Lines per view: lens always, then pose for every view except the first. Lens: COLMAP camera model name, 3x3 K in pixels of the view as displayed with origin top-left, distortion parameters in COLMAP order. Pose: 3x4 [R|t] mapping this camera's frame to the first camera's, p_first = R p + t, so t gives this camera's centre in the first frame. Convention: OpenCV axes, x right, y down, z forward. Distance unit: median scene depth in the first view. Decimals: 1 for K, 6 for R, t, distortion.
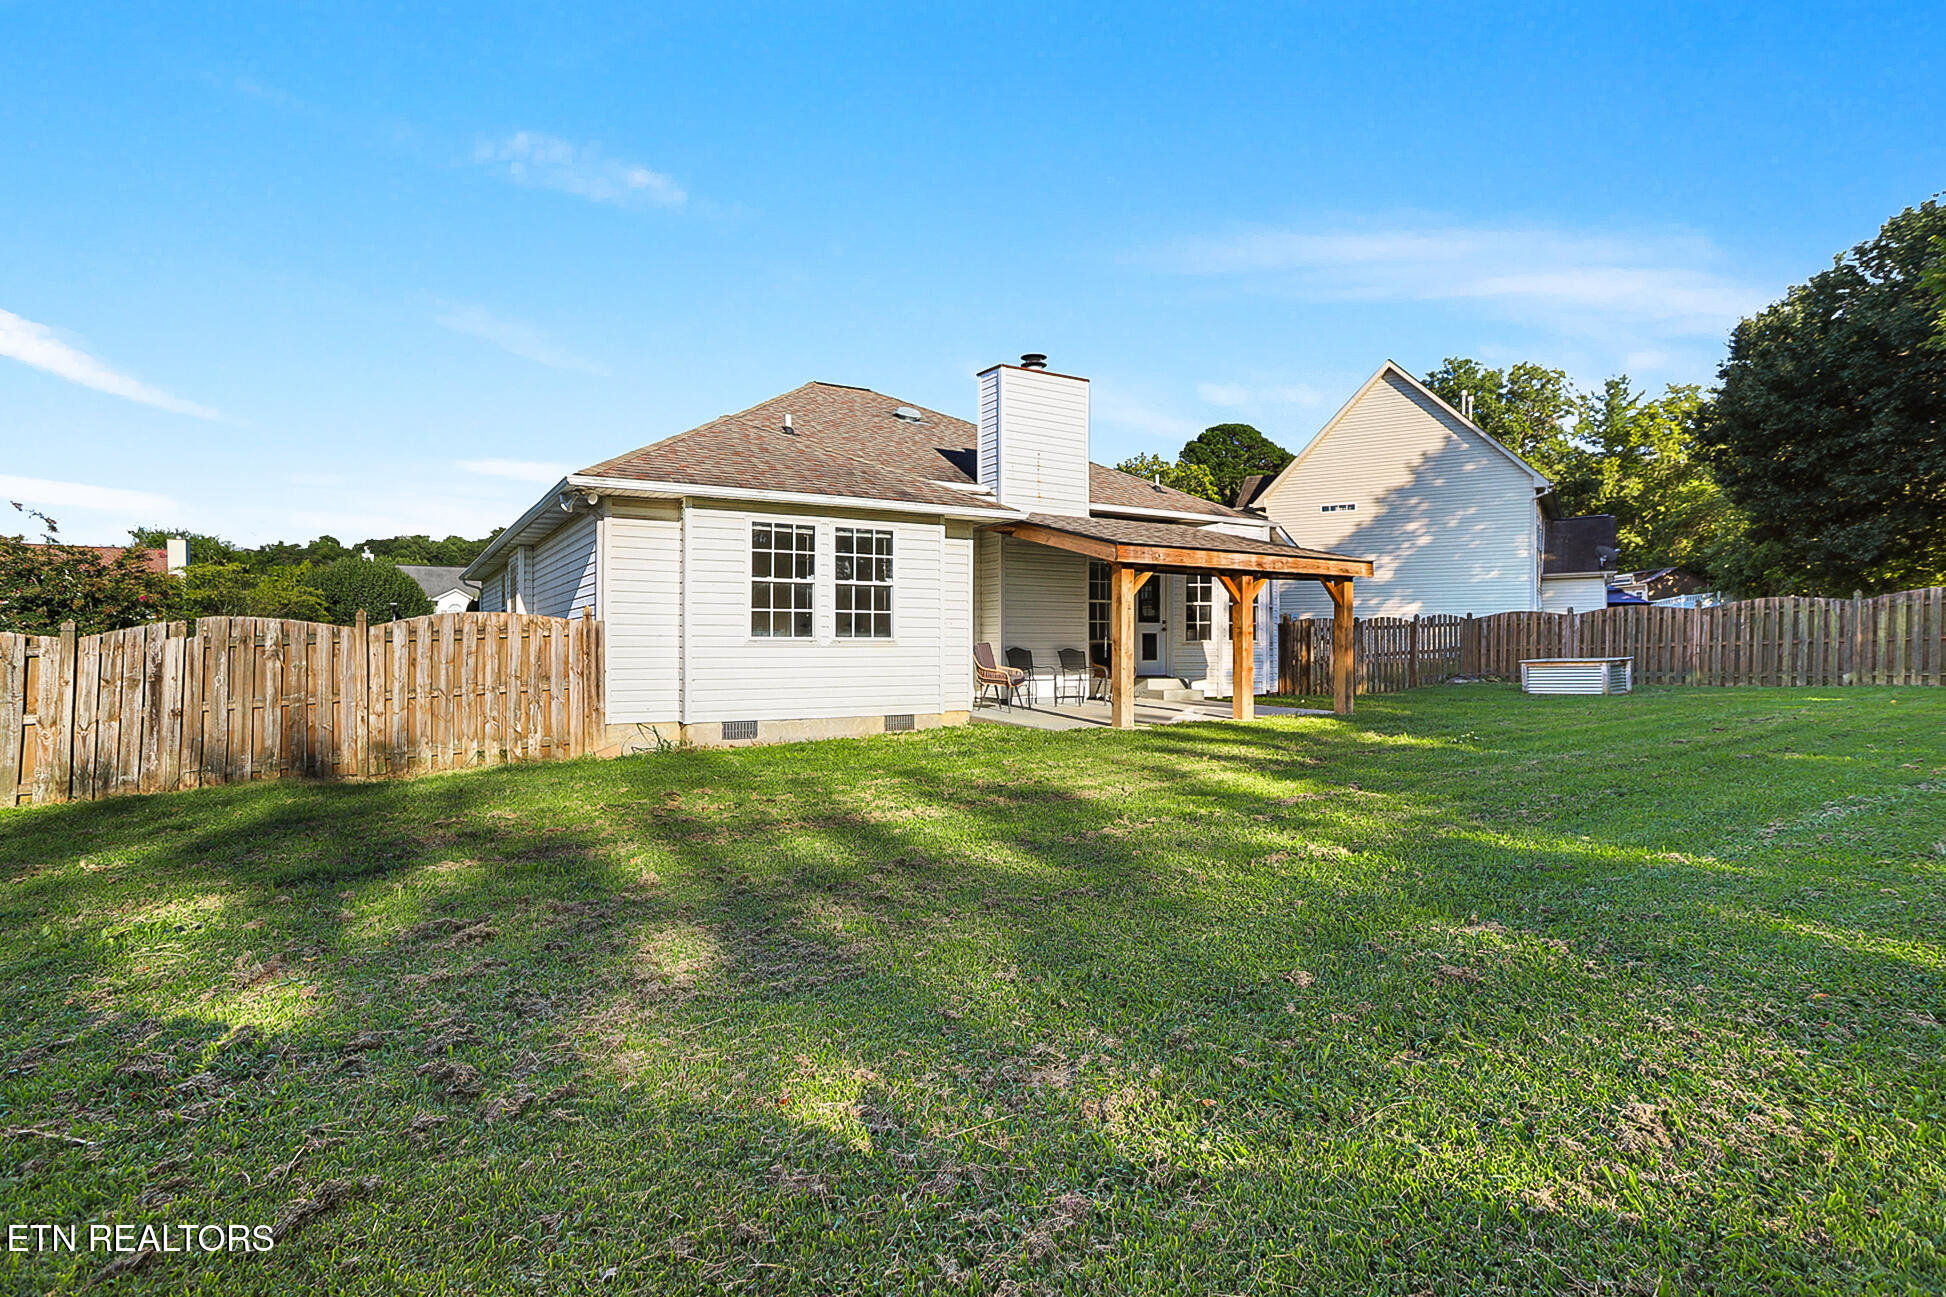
lens RADIAL K [[997.6, 0, 973.0], [0, 997.6, 648.5], [0, 0, 1]] dist [-0.071199, 0.039238]
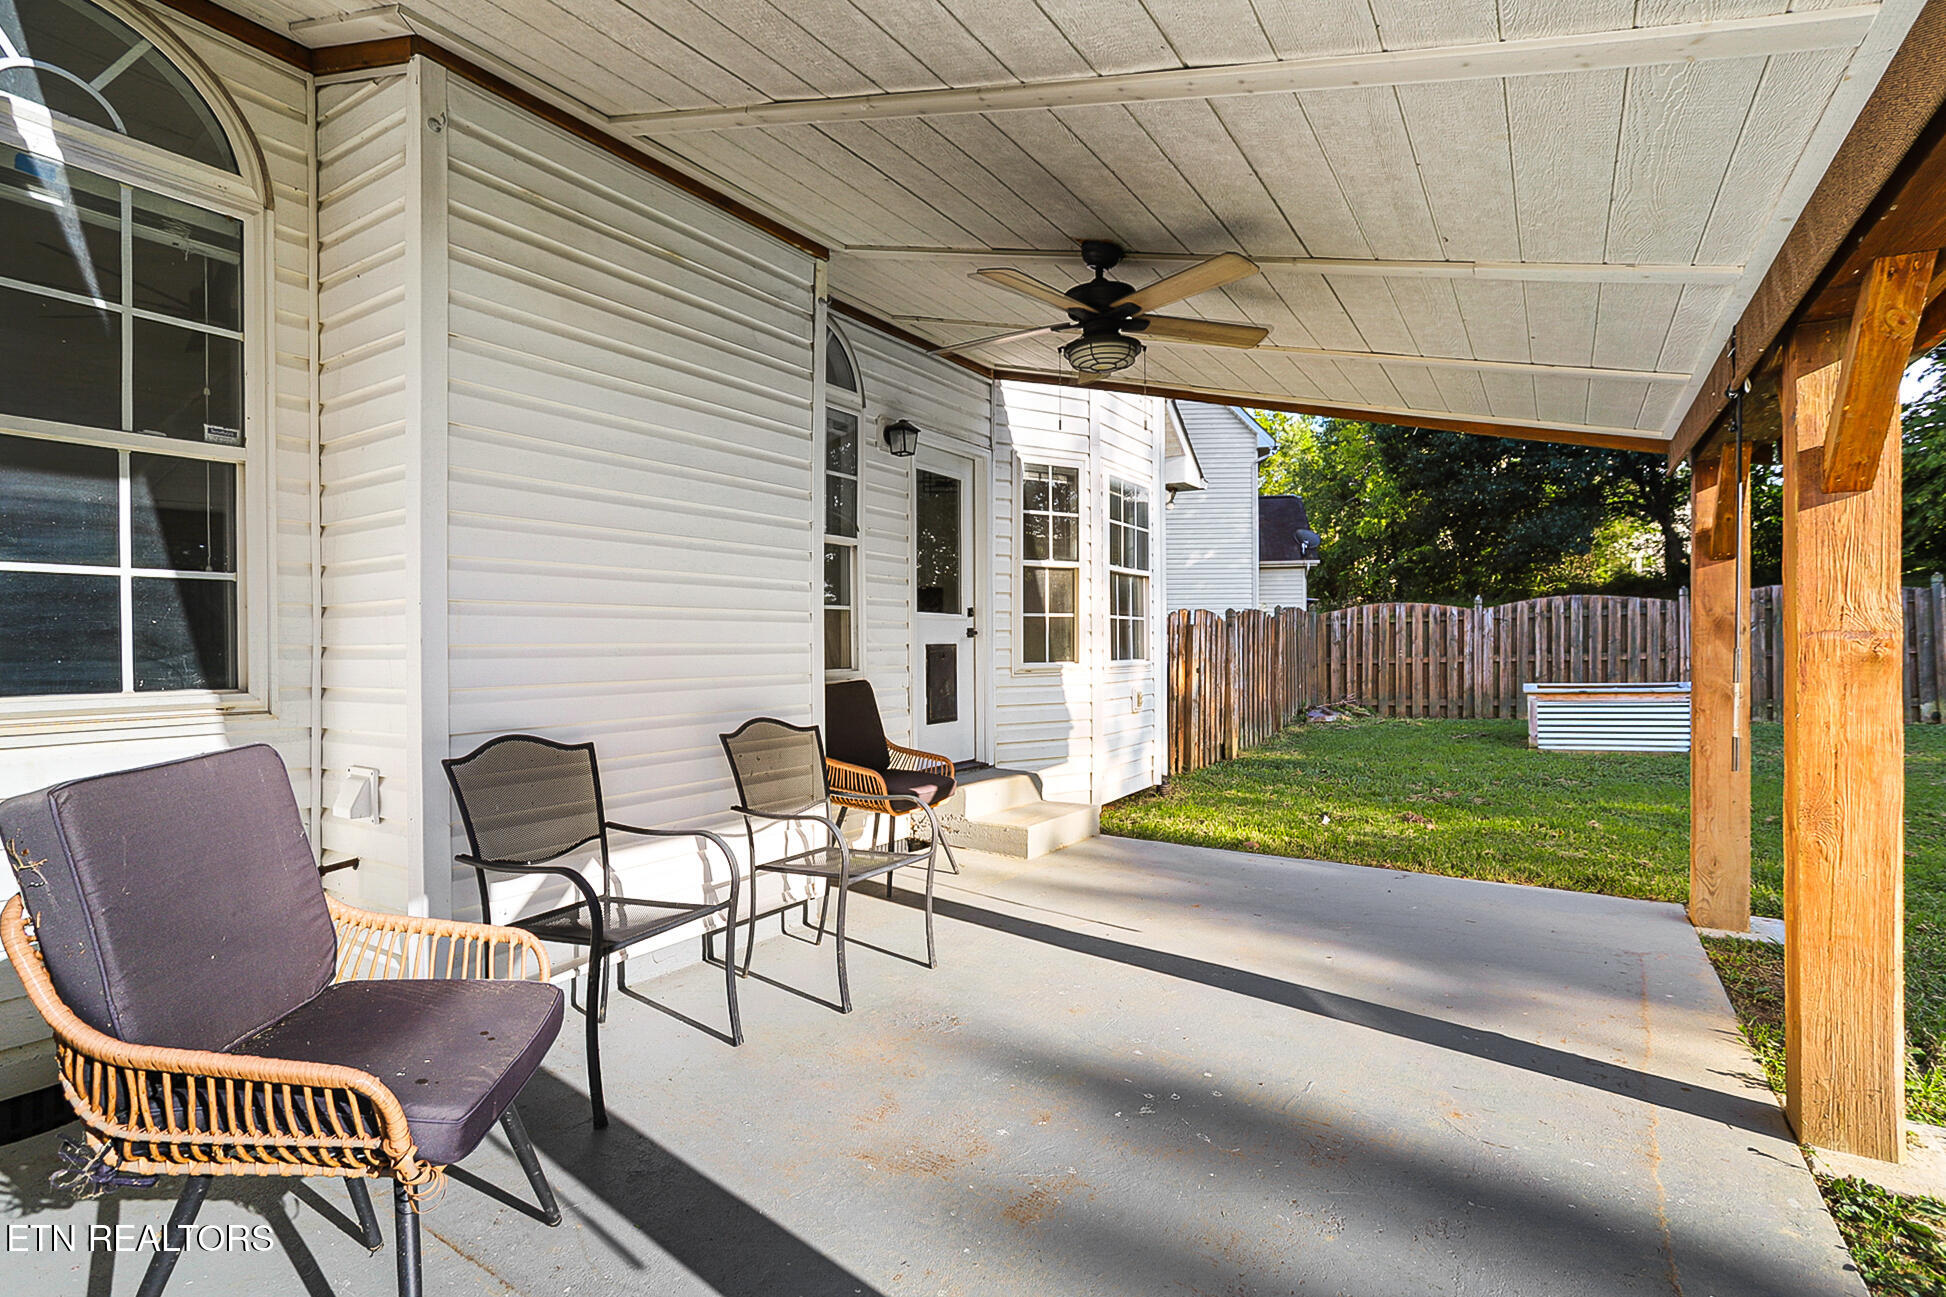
lens RADIAL K [[997.6, 0, 973.0], [0, 997.6, 648.5], [0, 0, 1]] dist [-0.071199, 0.039238]
pose [[0.892274, -0.006616, 0.451446, 0.045079], [0.006537, 0.999977, 0.001735, -0.020236], [-0.451447, 0.001403, 0.892297, 0.975018]]
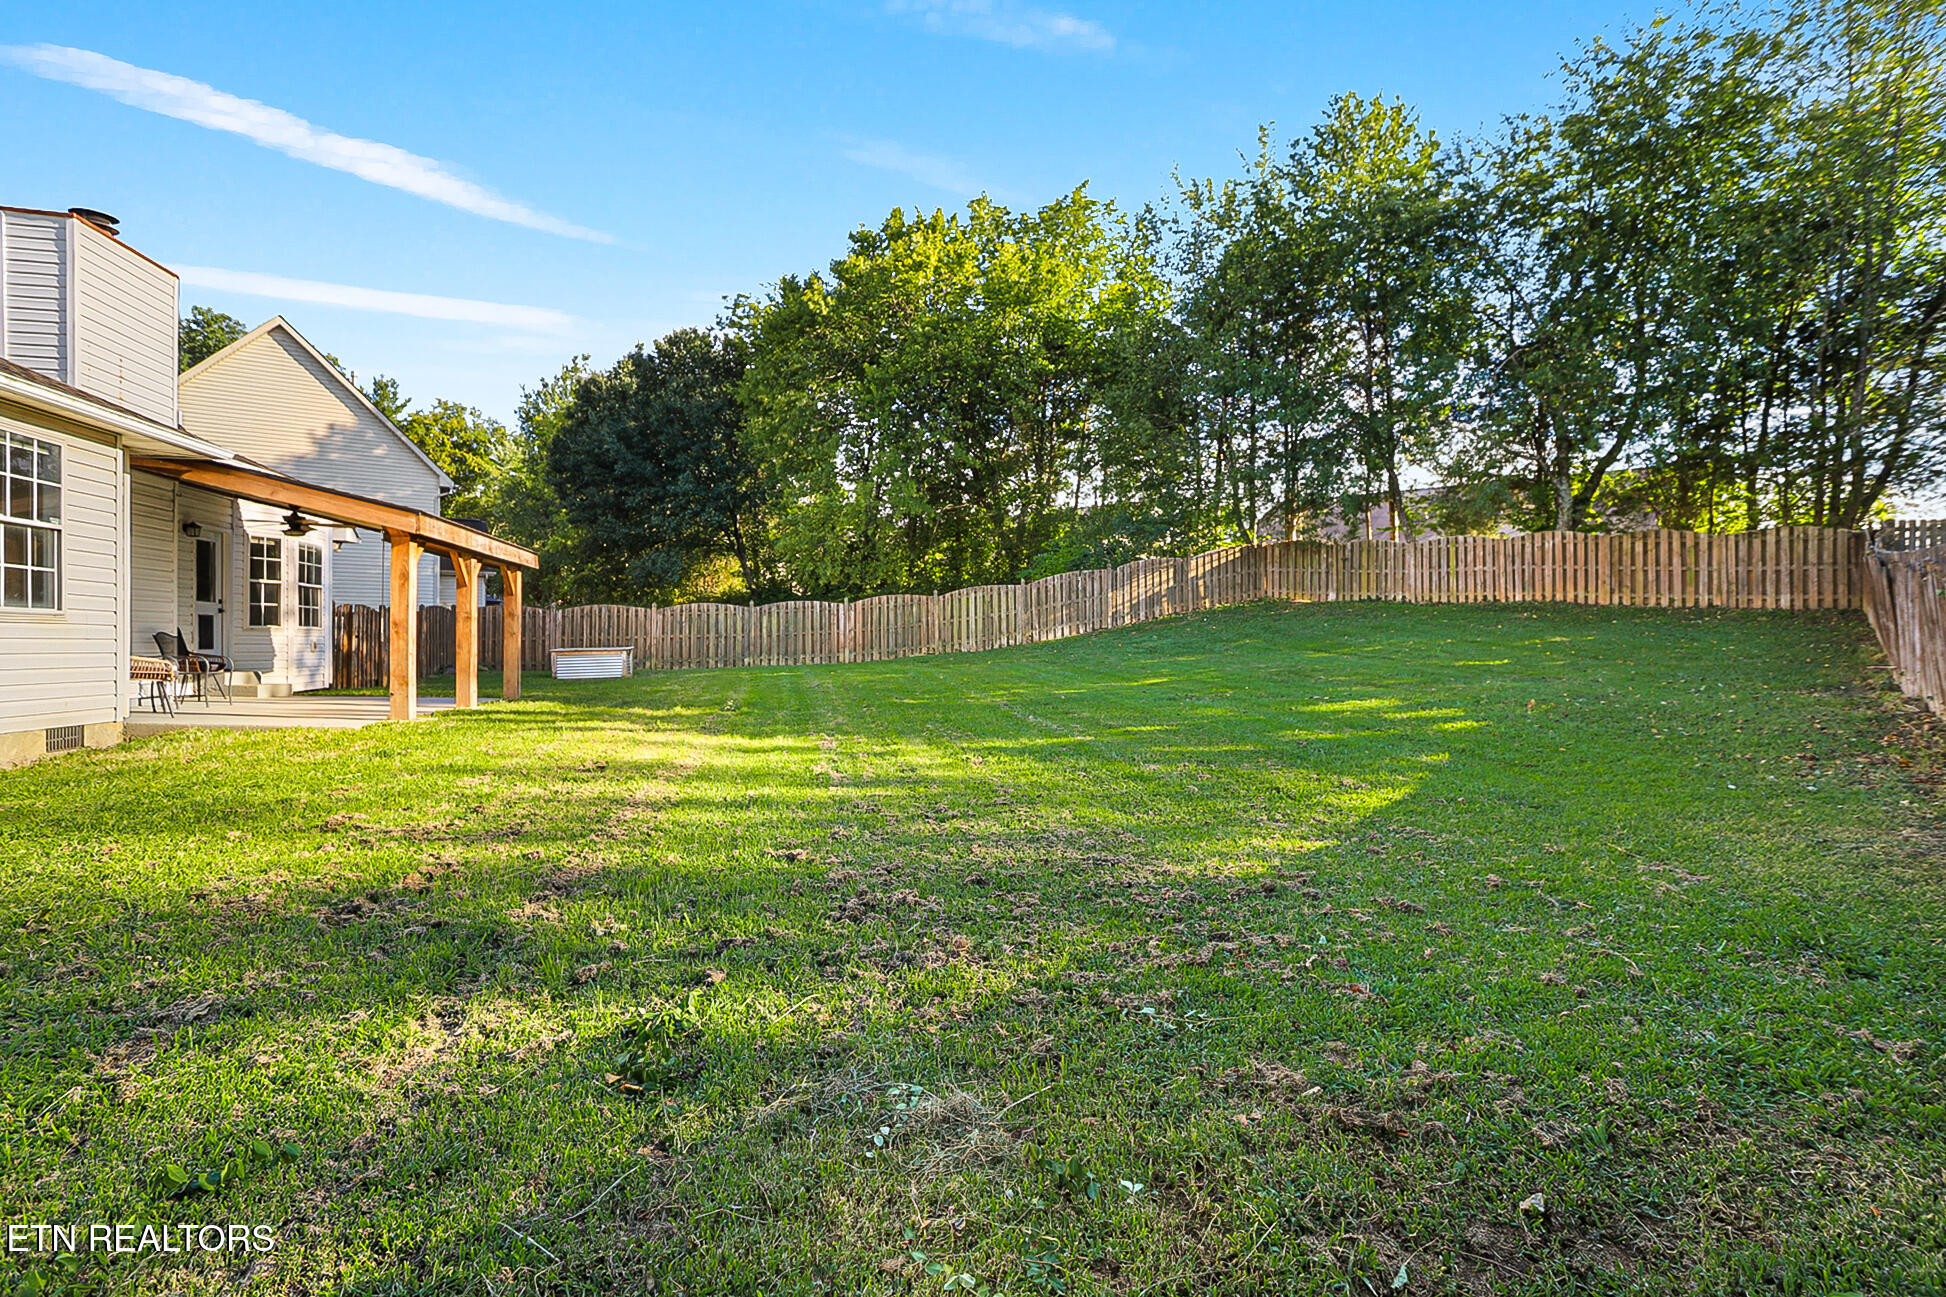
lens RADIAL K [[977.1, 0, 973.0], [0, 977.1, 648.5], [0, 0, 1]] dist [0.045175, 0.000152]
pose [[0.368329, -0.000952, 0.929695, -0.479146], [-0.001289, 0.999998, 0.001535, 0.013219], [-0.929695, -0.001764, 0.368327, 0.200901]]
